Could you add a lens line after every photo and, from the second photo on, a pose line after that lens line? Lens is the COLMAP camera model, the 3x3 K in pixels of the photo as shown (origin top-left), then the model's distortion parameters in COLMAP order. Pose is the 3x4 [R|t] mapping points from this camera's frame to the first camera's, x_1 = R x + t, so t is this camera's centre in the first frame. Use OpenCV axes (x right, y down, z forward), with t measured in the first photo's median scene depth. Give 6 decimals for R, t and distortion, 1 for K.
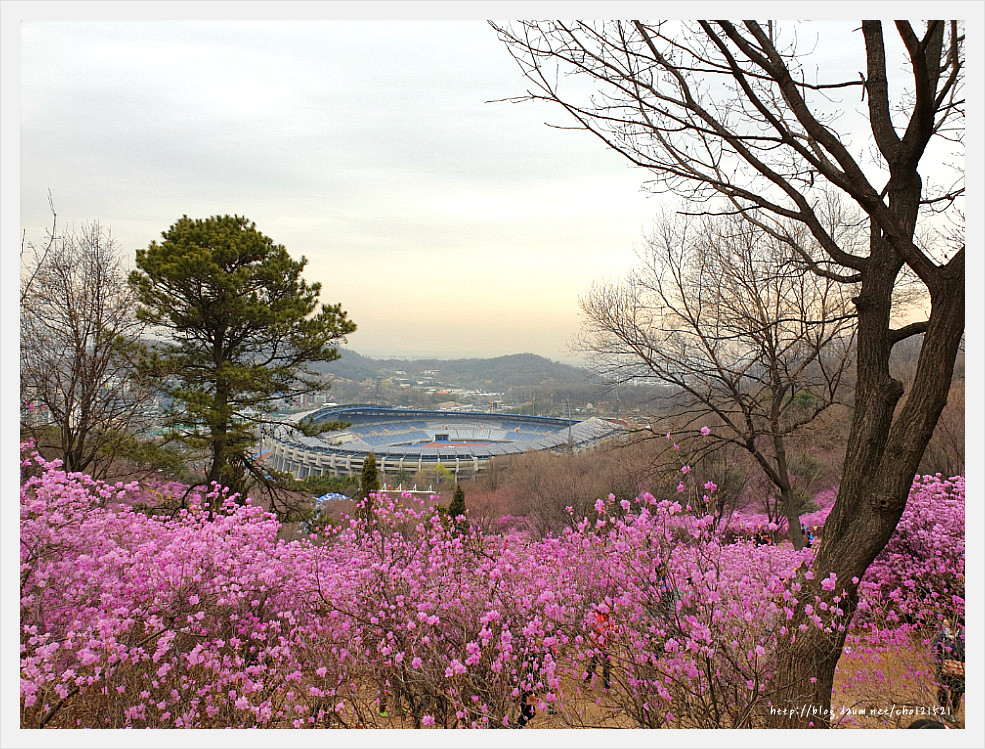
lens RADIAL K [[740.7, 0, 492.5], [0, 740.7, 374.5], [0, 0, 1]] dist [0.001200, -0.000133]
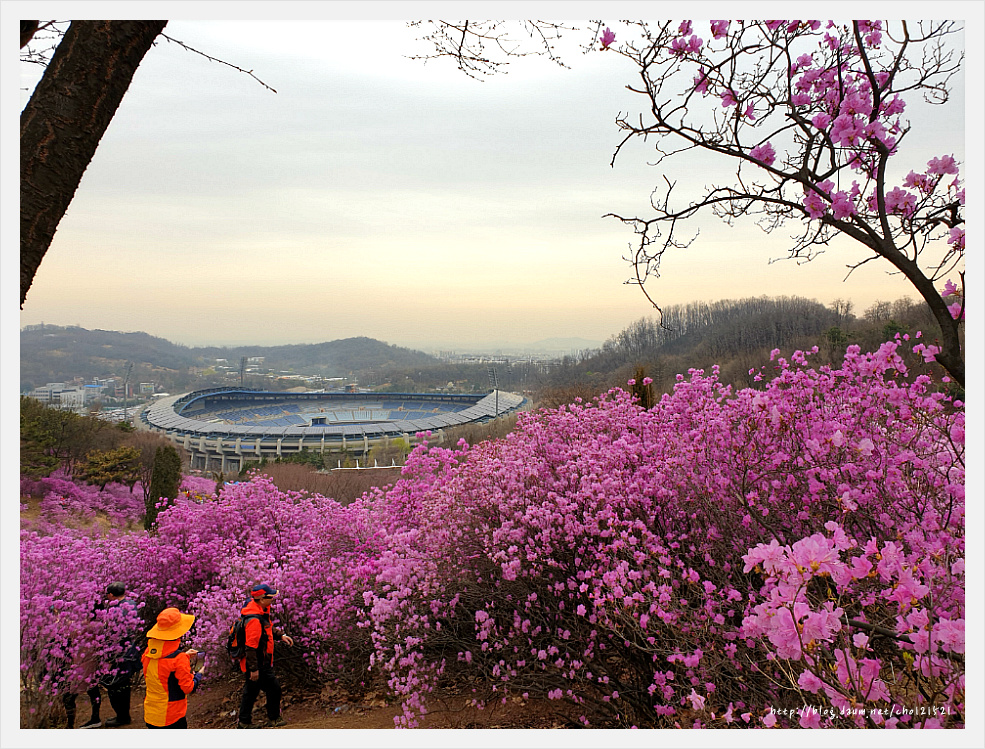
lens RADIAL K [[740.7, 0, 492.5], [0, 740.7, 374.5], [0, 0, 1]] dist [0.001200, -0.000133]
pose [[0.962352, -0.030662, 0.270070, -0.106863], [0.026824, 0.999480, 0.017892, 0.015917], [-0.270479, -0.009974, 0.962674, 0.051062]]
